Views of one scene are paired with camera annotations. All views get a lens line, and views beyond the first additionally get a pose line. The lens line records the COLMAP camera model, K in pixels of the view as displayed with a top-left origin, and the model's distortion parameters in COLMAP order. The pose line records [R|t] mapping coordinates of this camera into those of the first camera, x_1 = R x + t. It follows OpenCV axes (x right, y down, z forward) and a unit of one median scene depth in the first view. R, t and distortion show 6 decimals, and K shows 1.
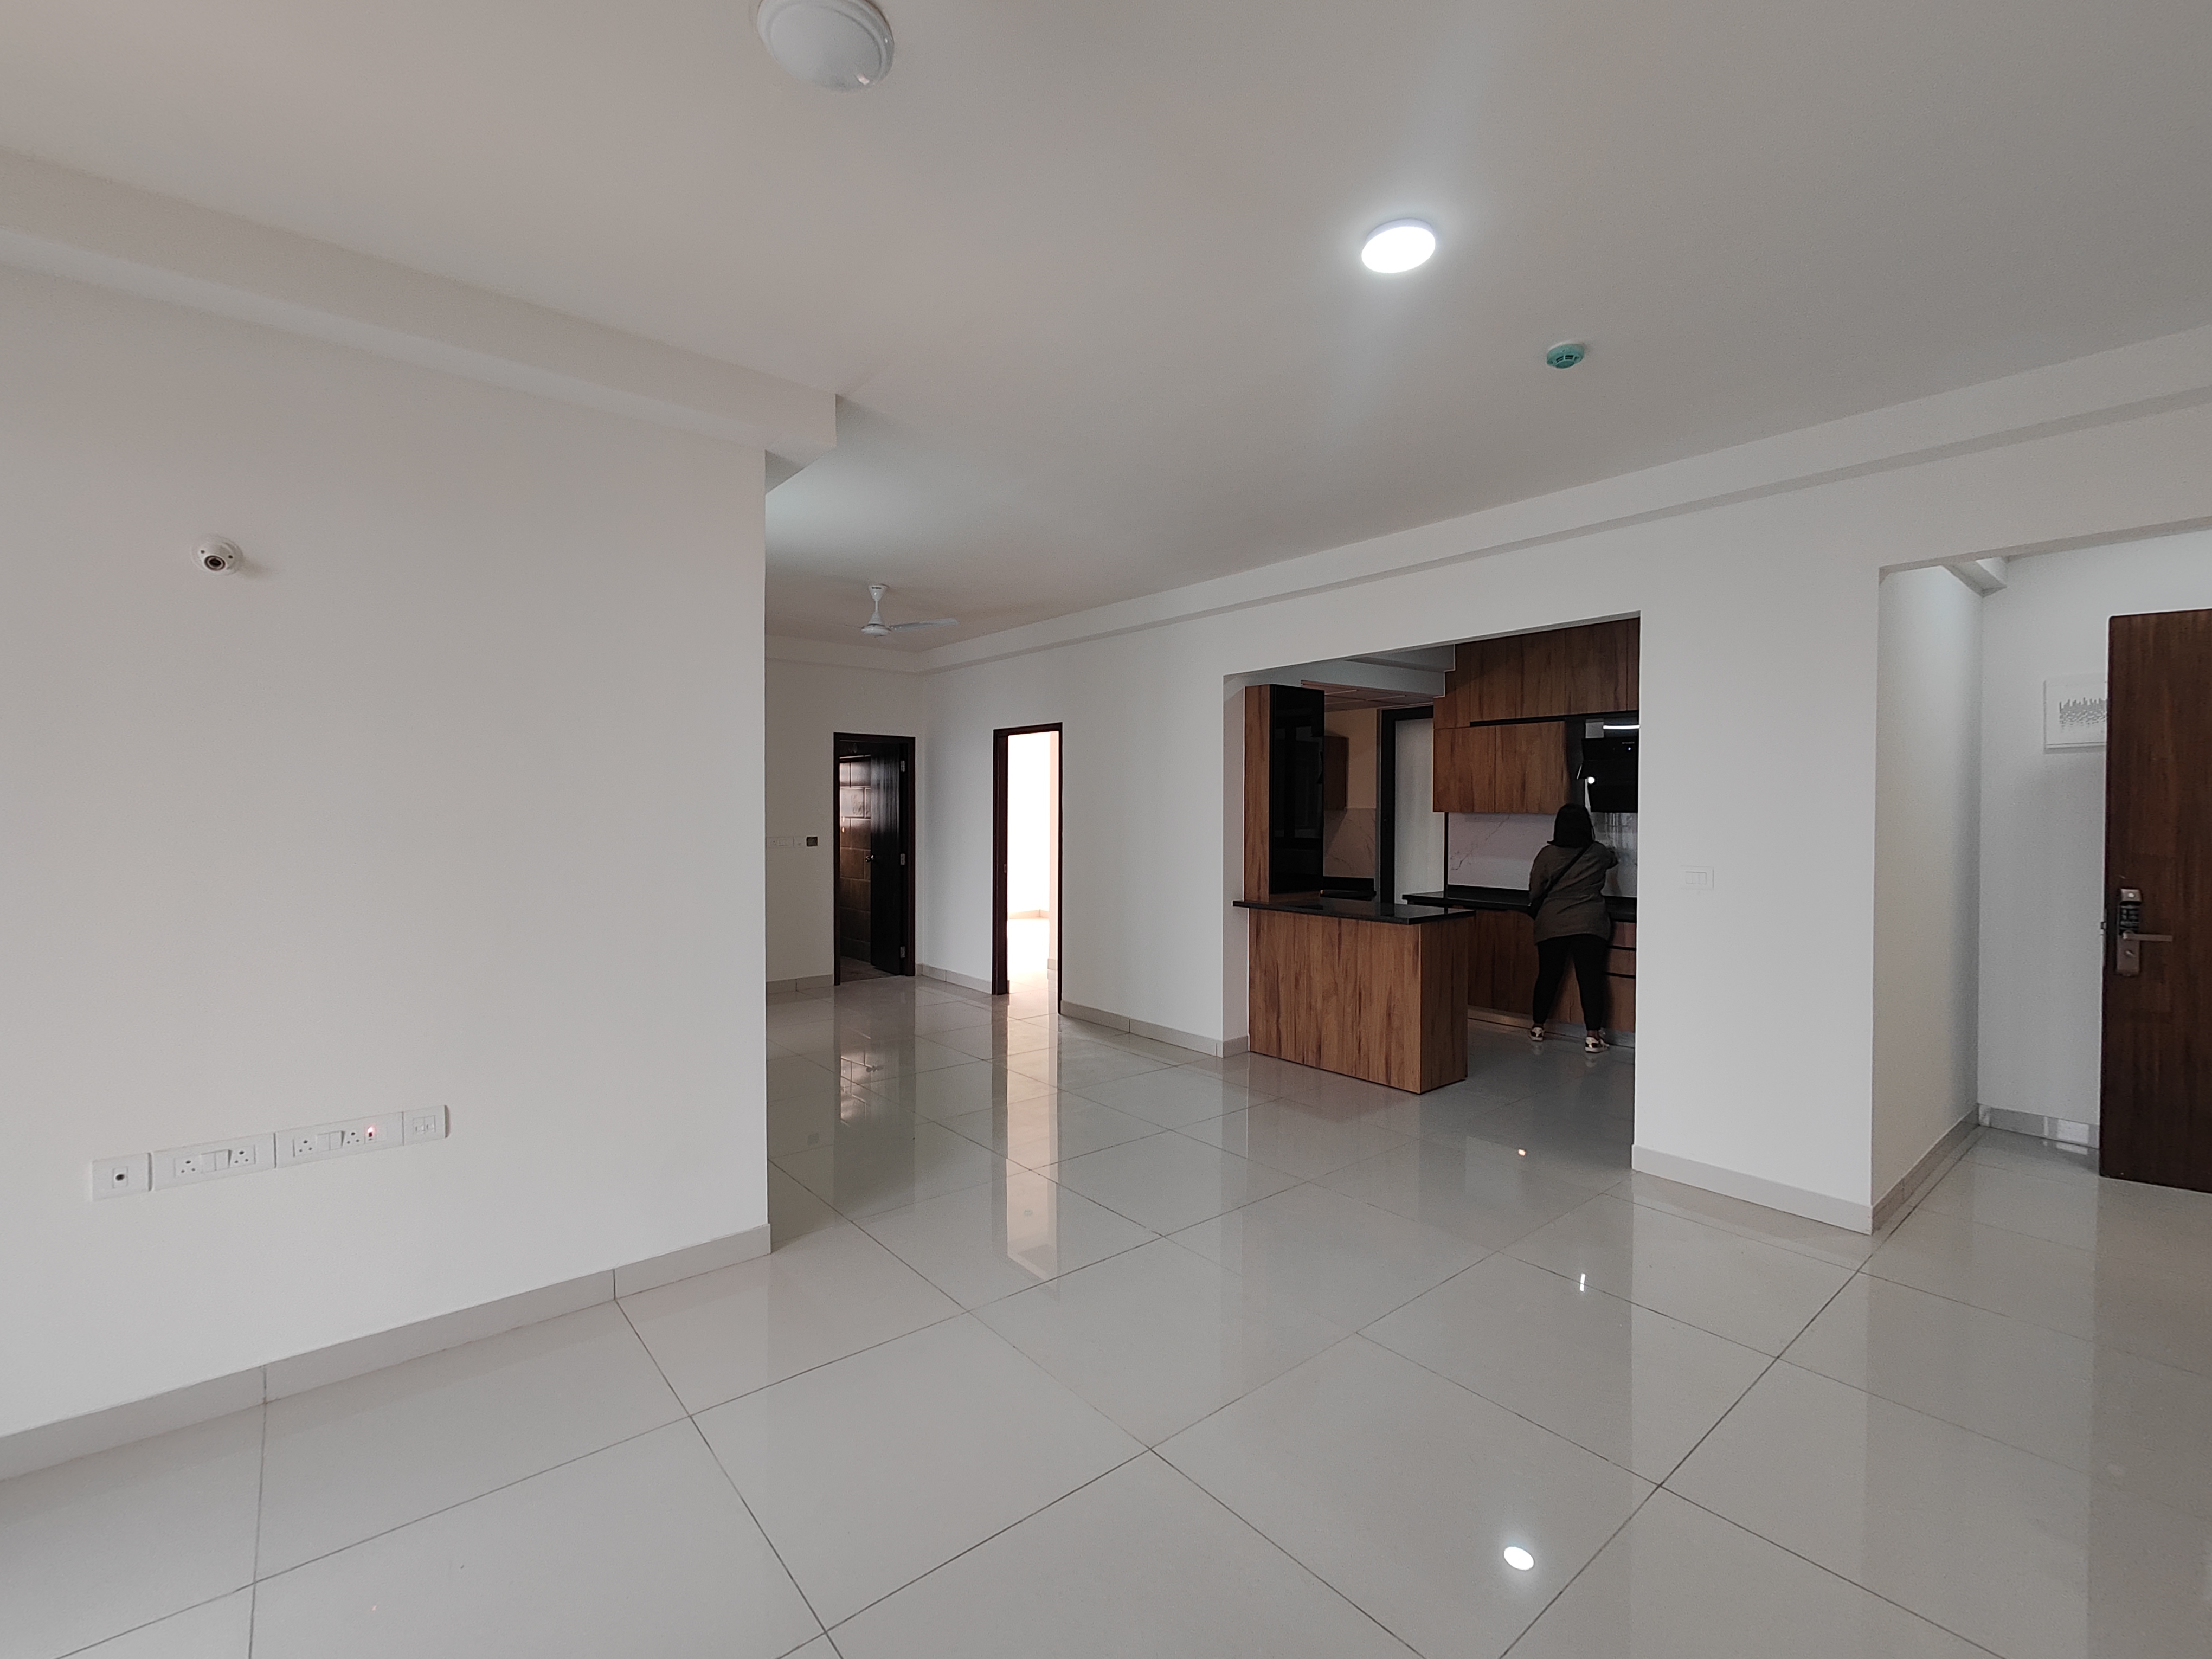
lens RADIAL K [[974.5, 0, 1100.2], [0, 974.5, 824.0], [0, 0, 1]] dist [0.011766, -0.001356]
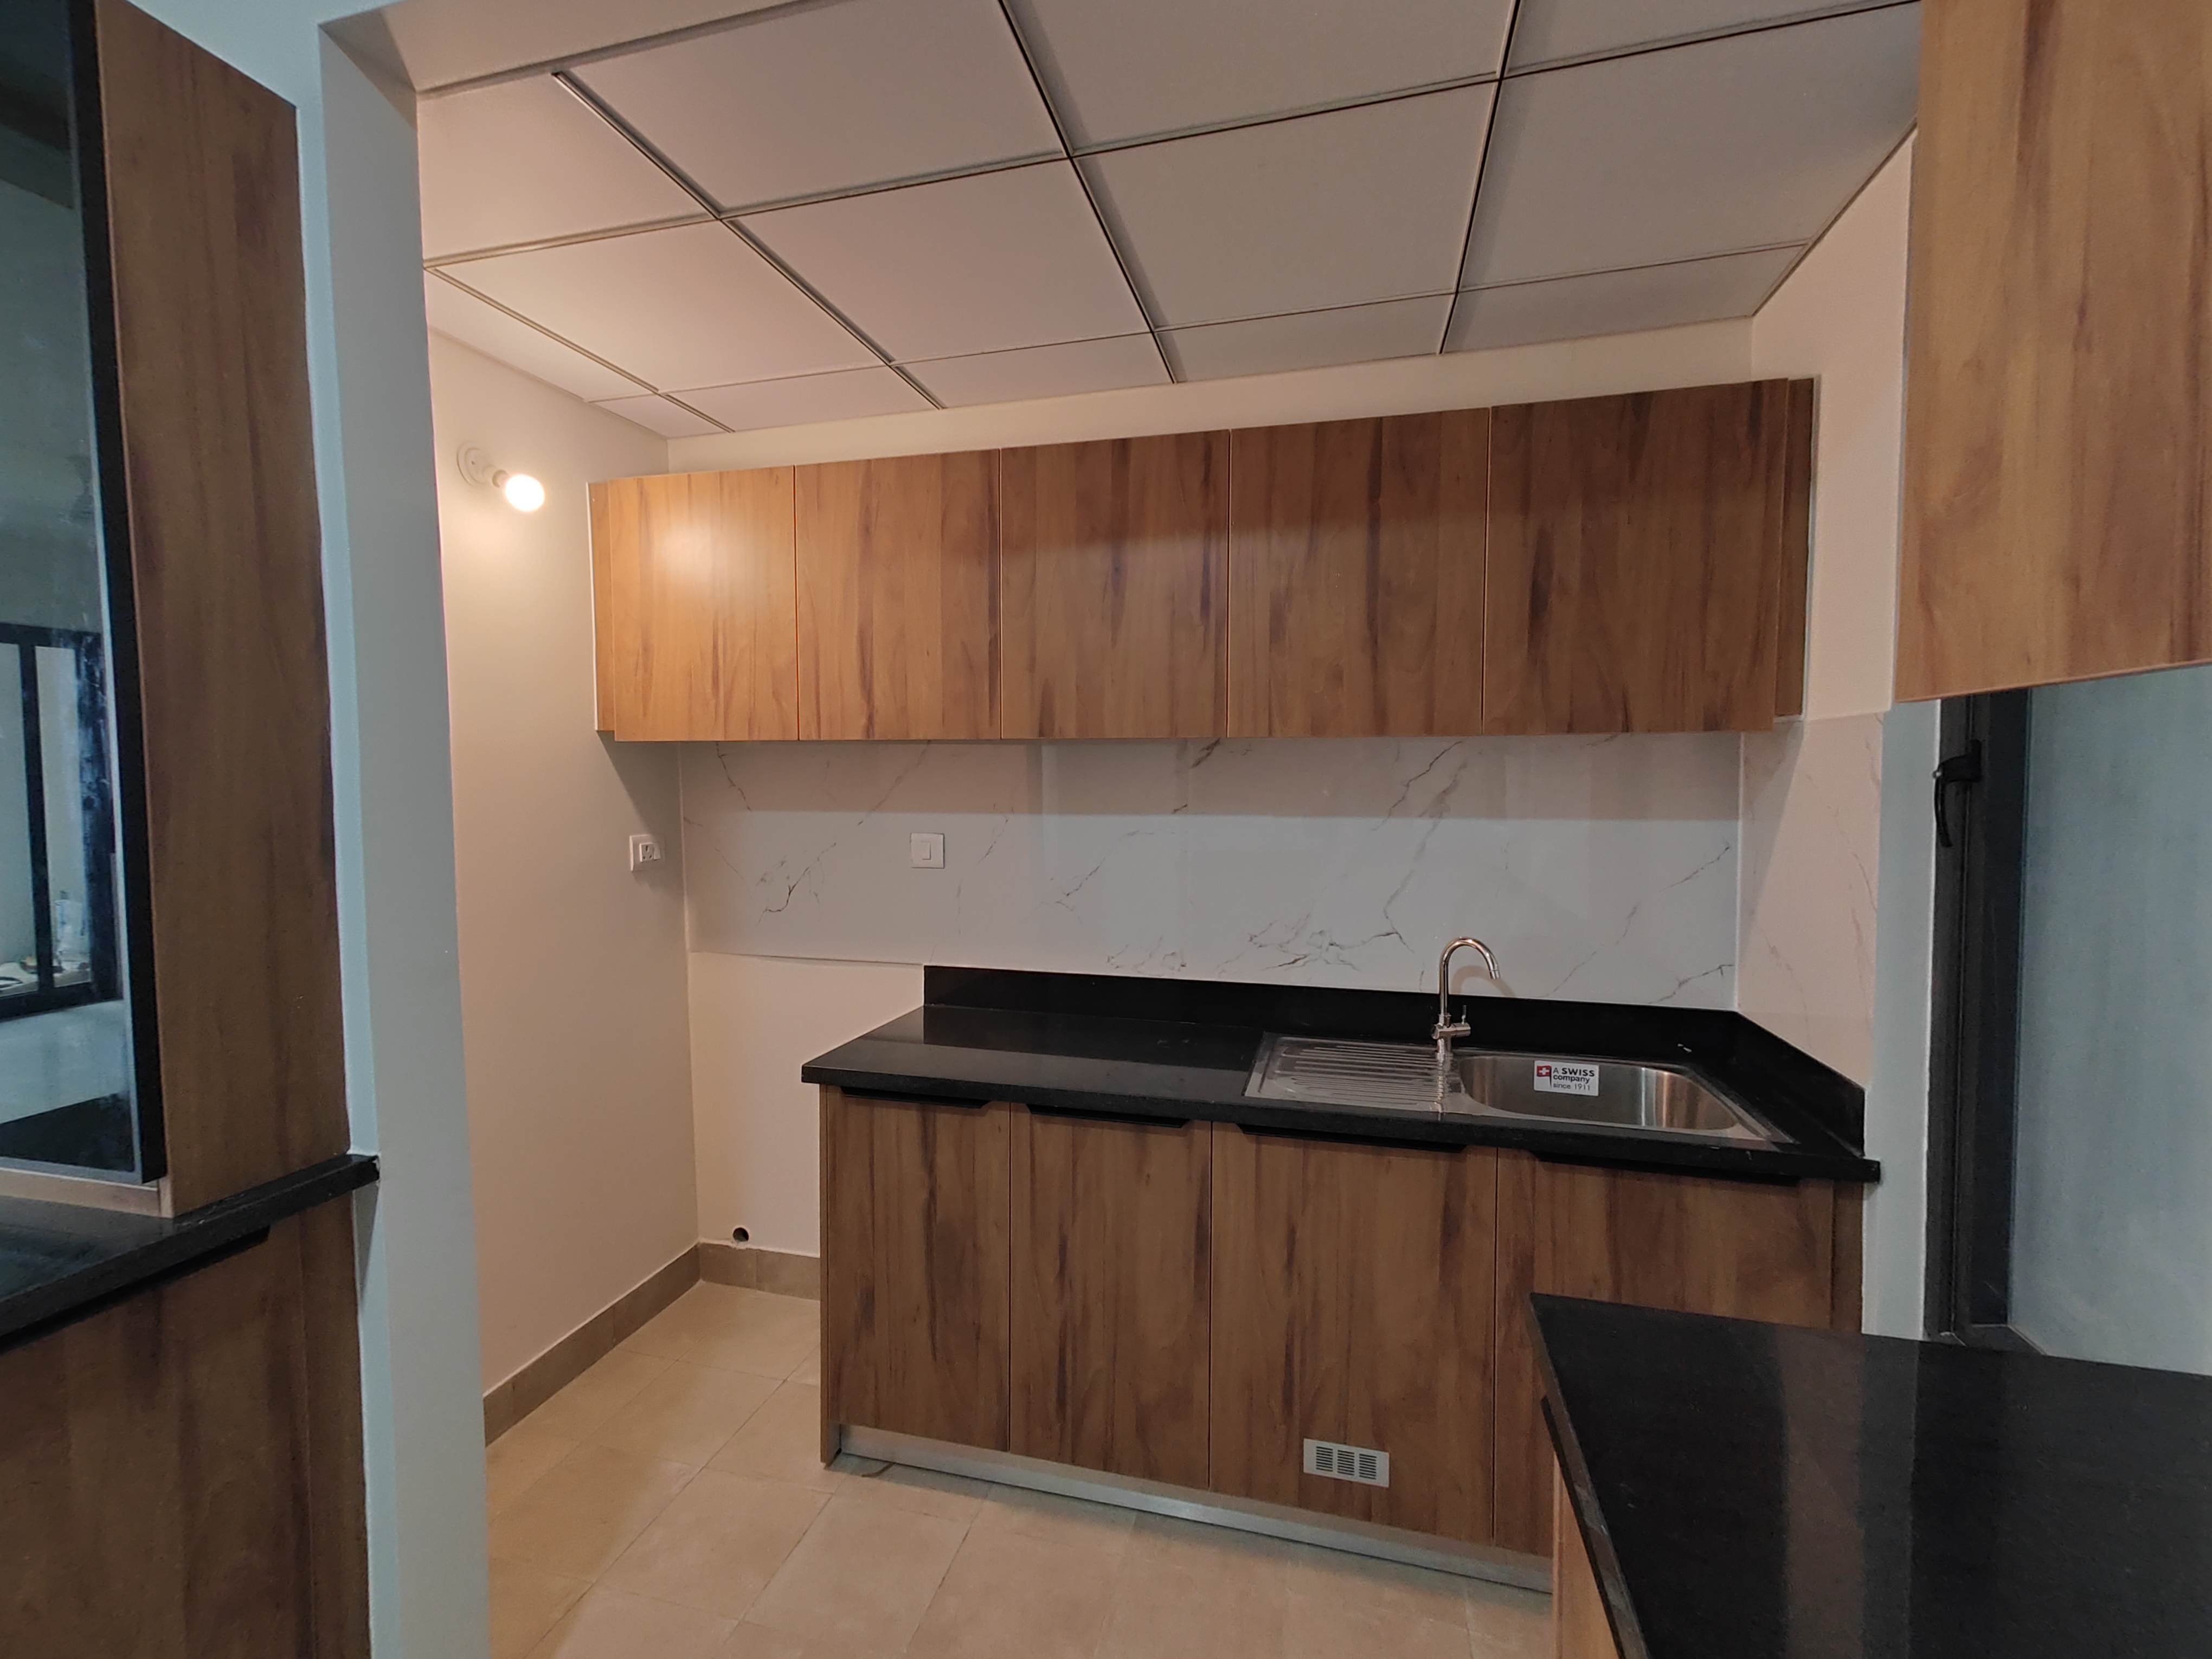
lens RADIAL K [[974.5, 0, 1101.8], [0, 974.5, 824.3], [0, 0, 1]] dist [0.011766, -0.001356]
pose [[0.584393, 0.029278, -0.810943, 0.476219], [-0.001768, 0.999392, 0.034808, -0.000500], [0.811469, -0.018907, 0.584089, 1.065634]]
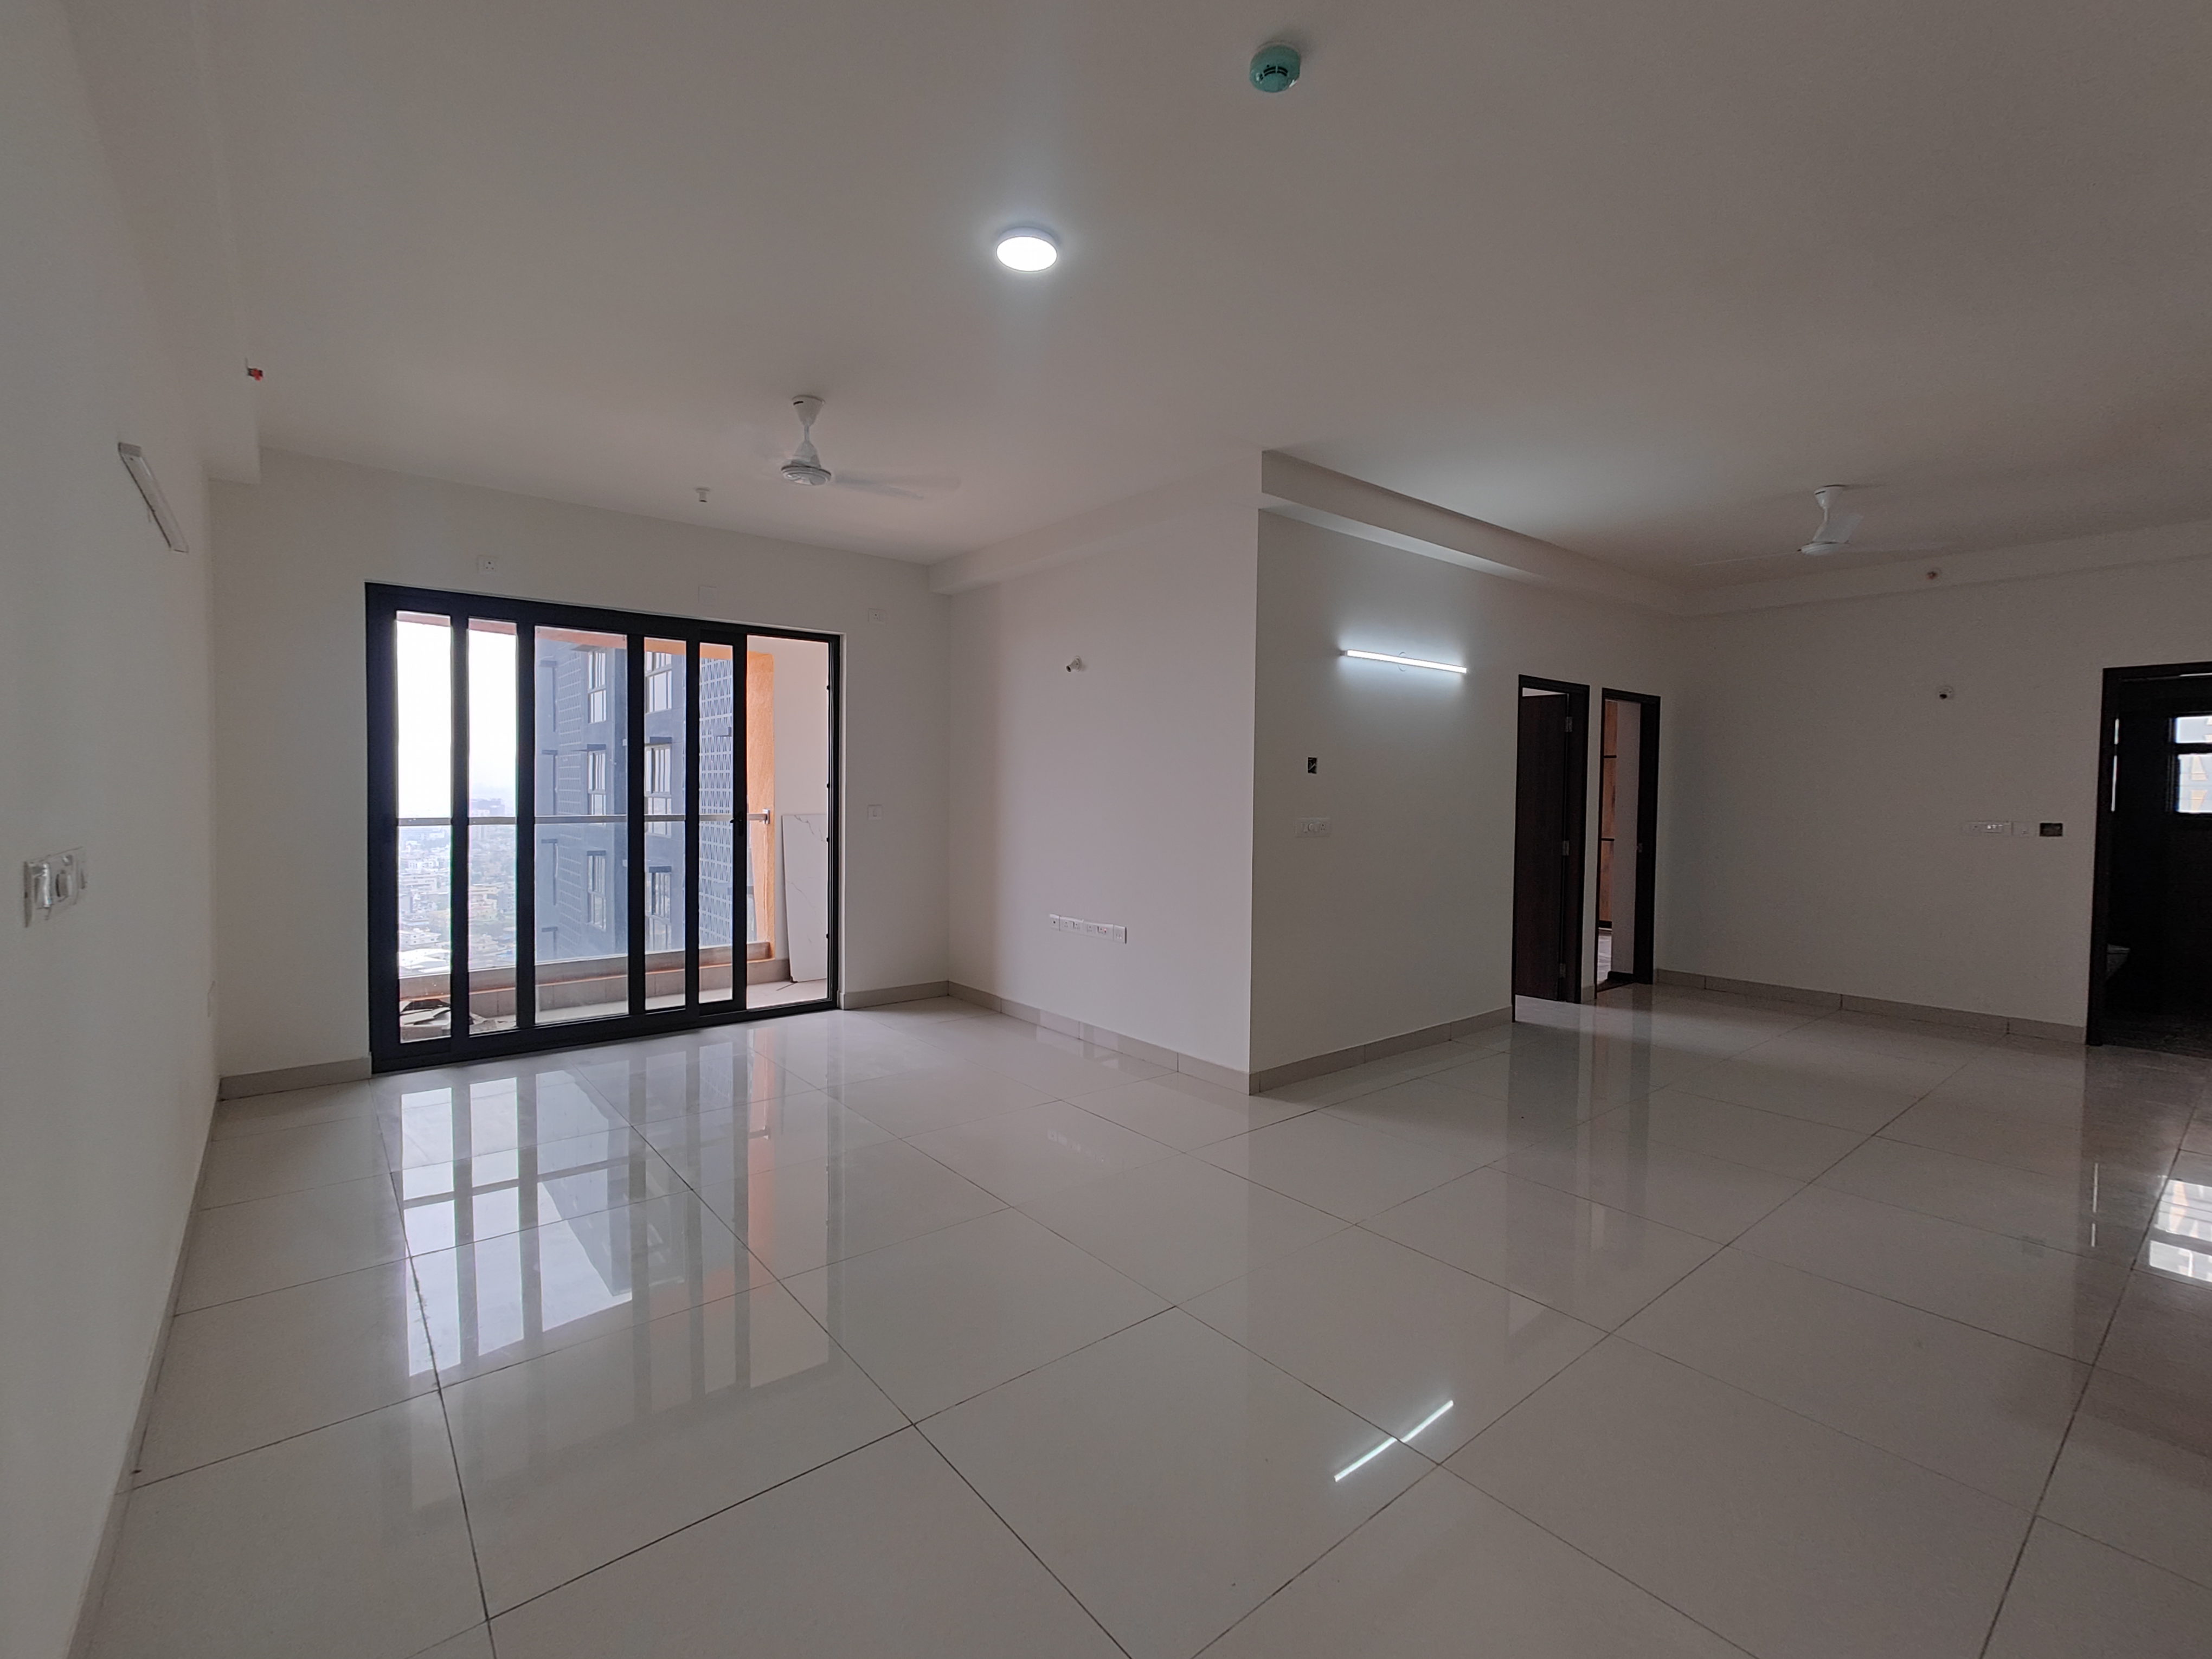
lens RADIAL K [[974.5, 0, 1108.9], [0, 974.5, 829.0], [0, 0, 1]] dist [0.011766, -0.001356]
pose [[-0.008277, 0.037600, -0.999259, 0.565239], [-0.024541, 0.998984, 0.037793, 0.009992], [0.999665, 0.024836, -0.007346, 0.444603]]
